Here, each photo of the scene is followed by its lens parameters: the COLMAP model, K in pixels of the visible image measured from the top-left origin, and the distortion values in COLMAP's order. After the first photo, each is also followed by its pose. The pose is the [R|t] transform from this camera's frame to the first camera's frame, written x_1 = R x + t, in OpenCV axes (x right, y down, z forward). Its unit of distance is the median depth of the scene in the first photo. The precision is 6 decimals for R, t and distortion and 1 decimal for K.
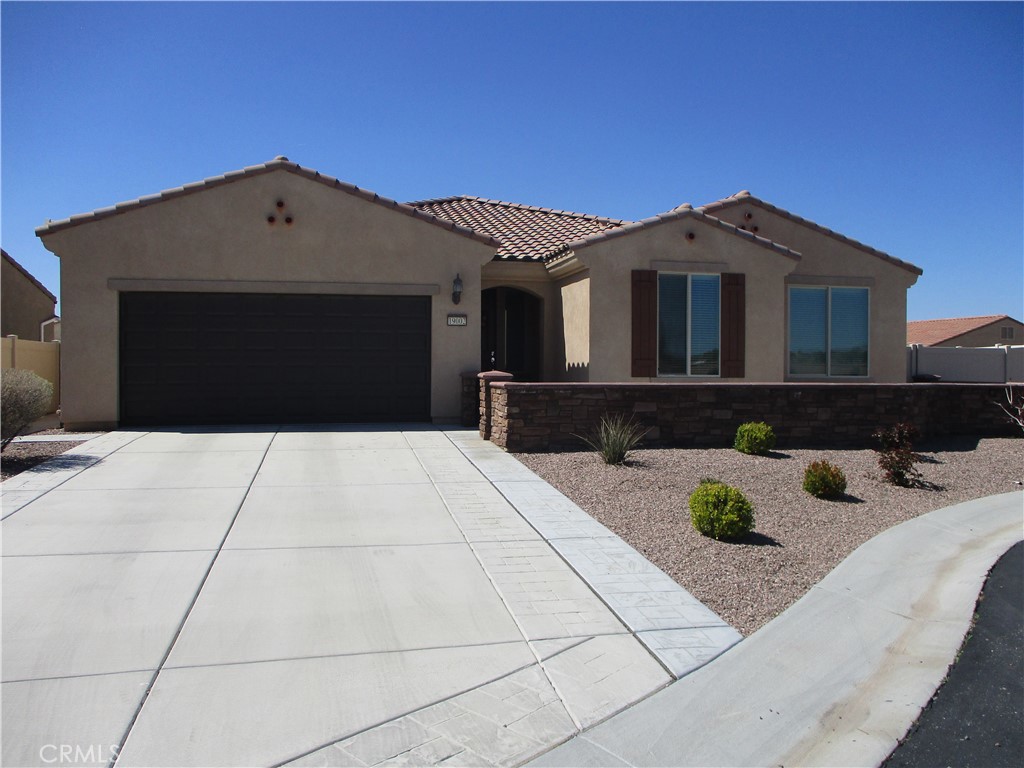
lens RADIAL K [[848.8, 0, 510.2], [0, 848.8, 381.3], [0, 0, 1]] dist [-0.052761, 0.025964]
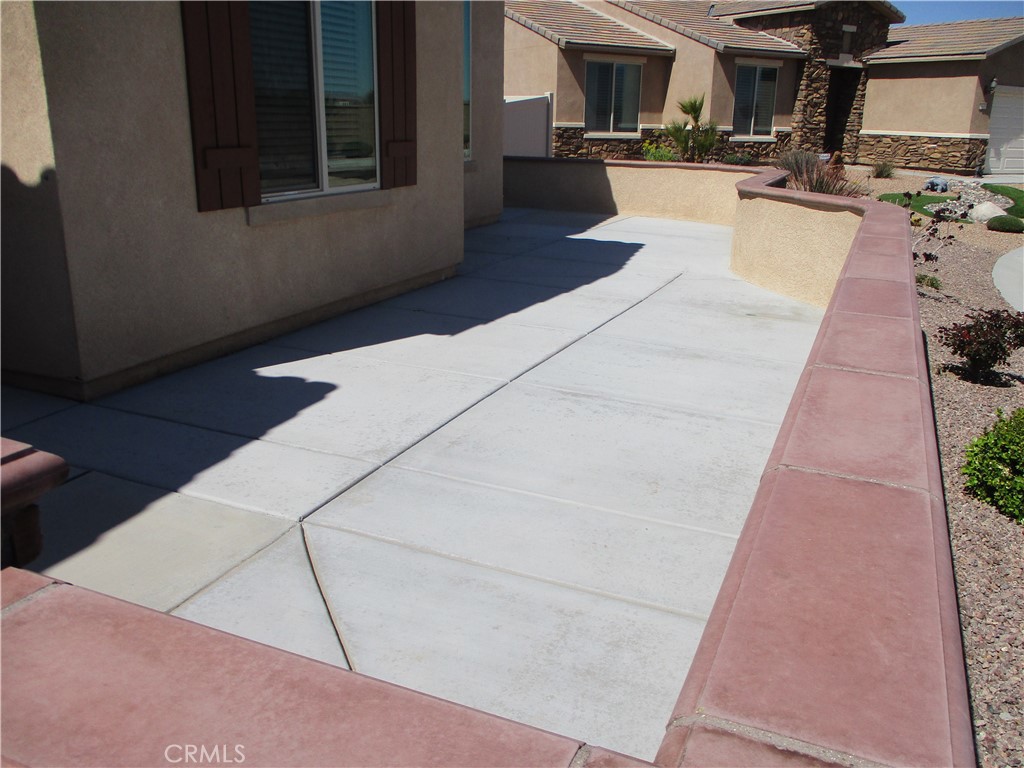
lens RADIAL K [[848.8, 0, 512.6], [0, 848.8, 382.7], [0, 0, 1]] dist [-0.052761, 0.025964]
pose [[0.586889, -0.237818, 0.773953, -0.027481], [0.003311, 0.956587, 0.291427, -0.032058], [-0.809660, -0.168472, 0.562199, 0.736657]]
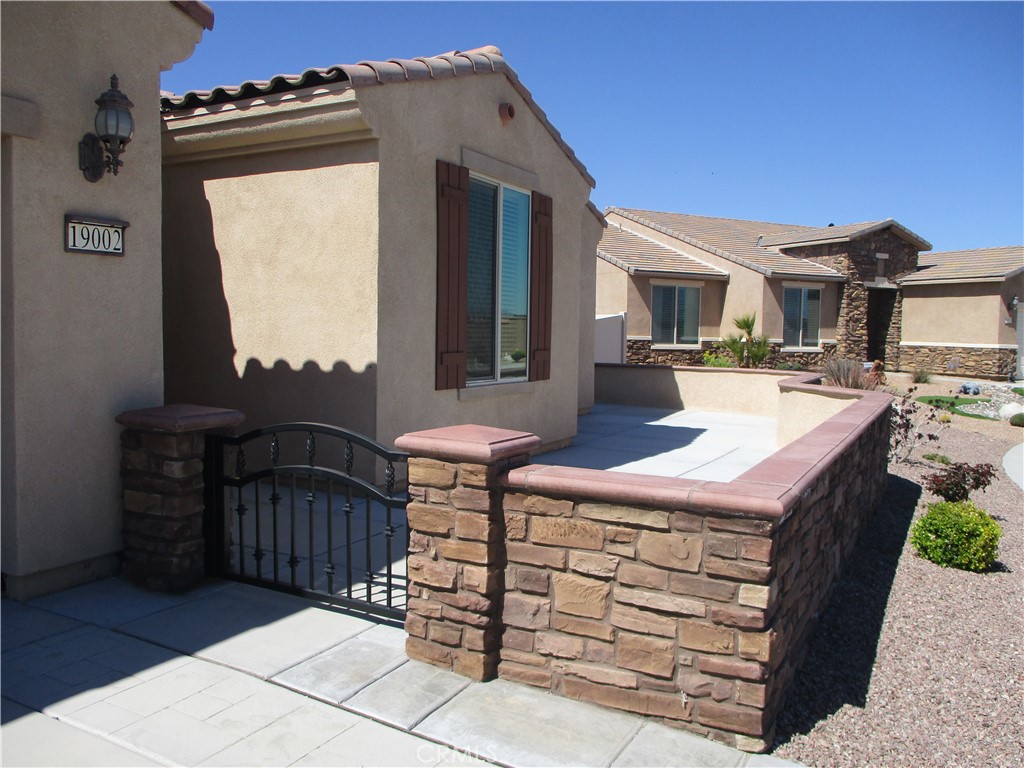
lens RADIAL K [[848.8, 0, 513.1], [0, 848.8, 384.0], [0, 0, 1]] dist [-0.052761, 0.025964]
pose [[0.642712, -0.042732, 0.764915, -0.185151], [0.000690, 0.998475, 0.055200, -0.034063], [-0.766107, -0.034950, 0.641762, 0.659499]]
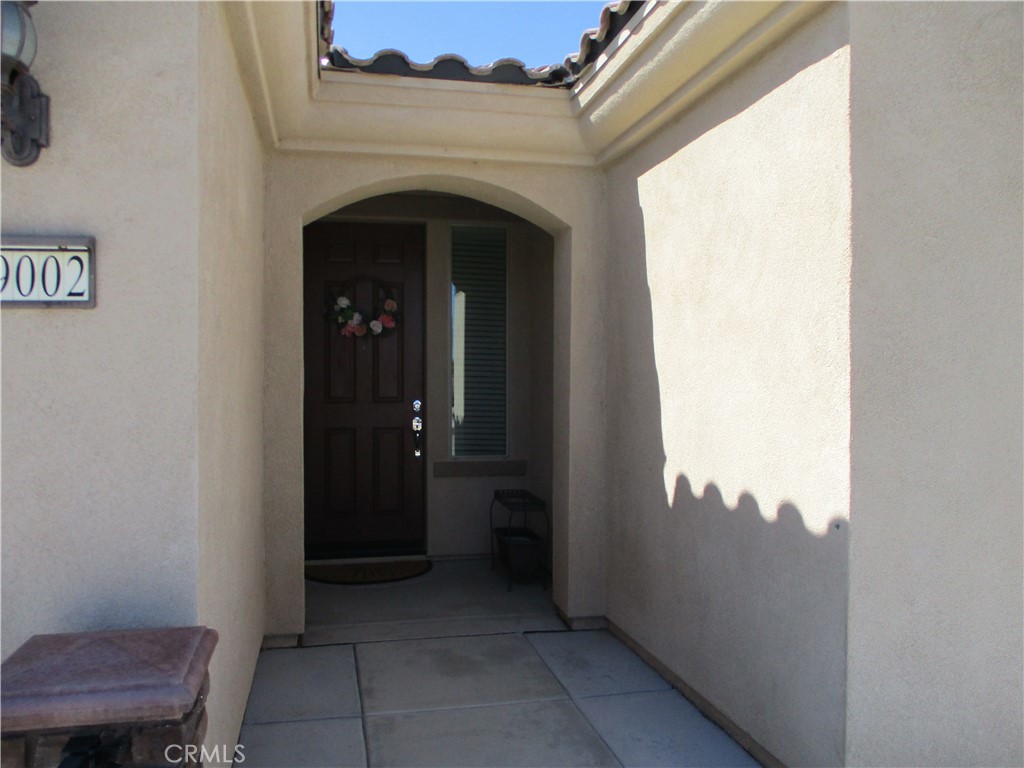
lens RADIAL K [[848.8, 0, 519.9], [0, 848.8, 377.4], [0, 0, 1]] dist [-0.052761, 0.025964]
pose [[0.999894, -0.003003, 0.014241, 0.021189], [0.003257, 0.999835, -0.017851, -0.047509], [-0.014185, 0.017896, 0.999739, 0.806606]]
